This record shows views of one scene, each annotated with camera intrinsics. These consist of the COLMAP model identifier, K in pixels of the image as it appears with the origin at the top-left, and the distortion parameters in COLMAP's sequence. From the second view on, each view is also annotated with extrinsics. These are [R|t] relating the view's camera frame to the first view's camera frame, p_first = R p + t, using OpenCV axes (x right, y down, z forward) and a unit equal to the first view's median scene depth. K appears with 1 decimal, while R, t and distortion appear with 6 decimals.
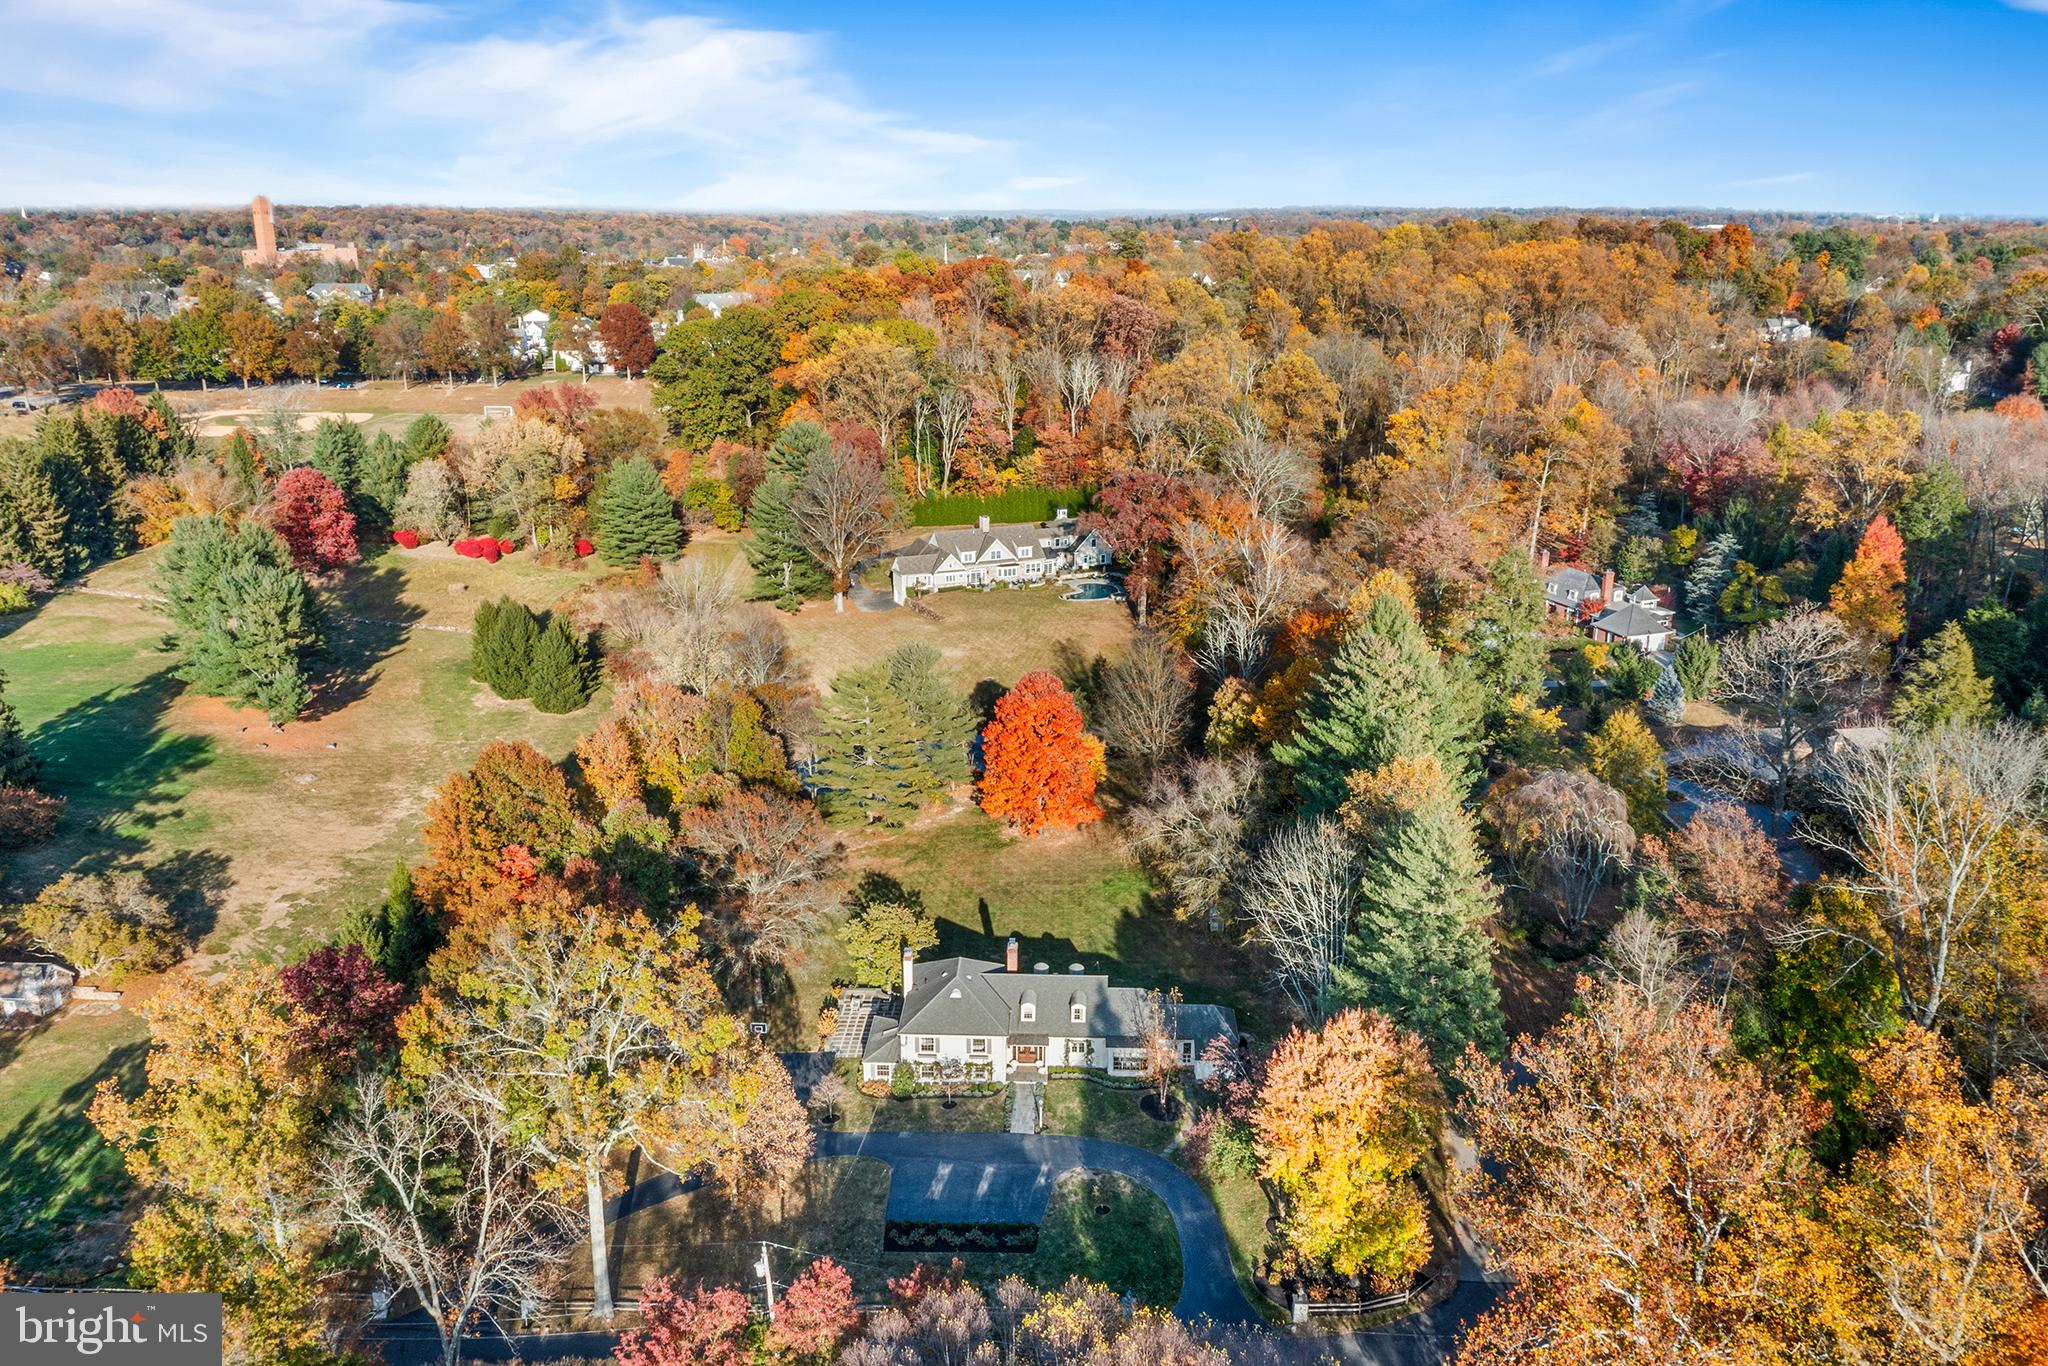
lens RADIAL K [[1653.8, 0, 1025.9], [0, 1653.8, 686.0], [0, 0, 1]] dist [0.000873, -0.016669]
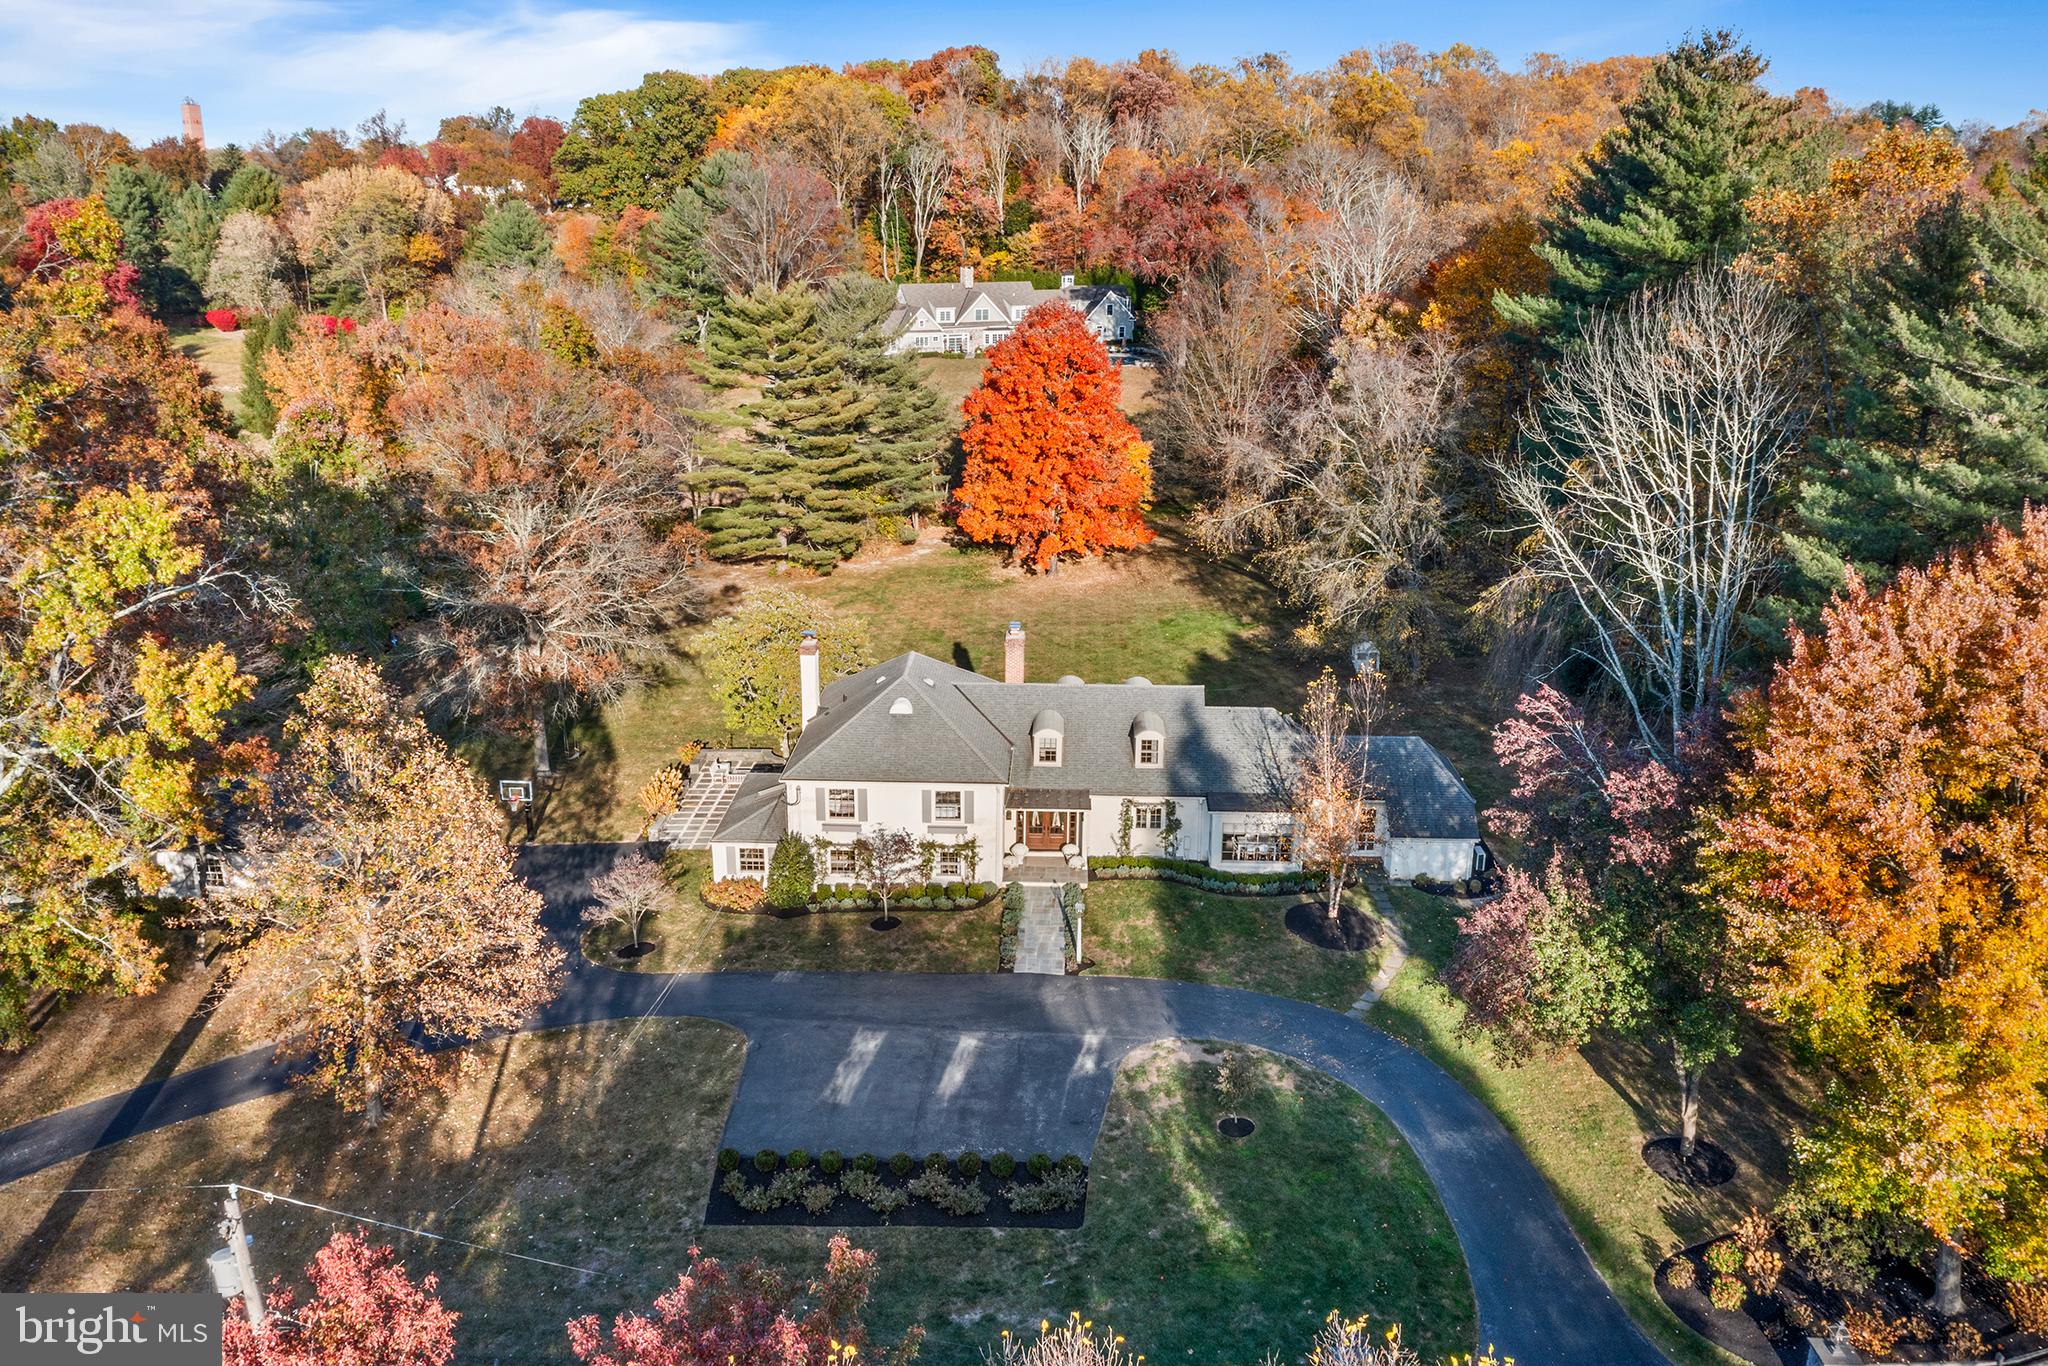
lens RADIAL K [[1653.8, 0, 1022.1], [0, 1653.8, 679.6], [0, 0, 1]] dist [0.000873, -0.016669]
pose [[0.999977, 0.001155, 0.006745, -0.009772], [-0.001179, 0.999993, 0.003477, 0.177703], [-0.006741, -0.003485, 0.999971, 0.511530]]
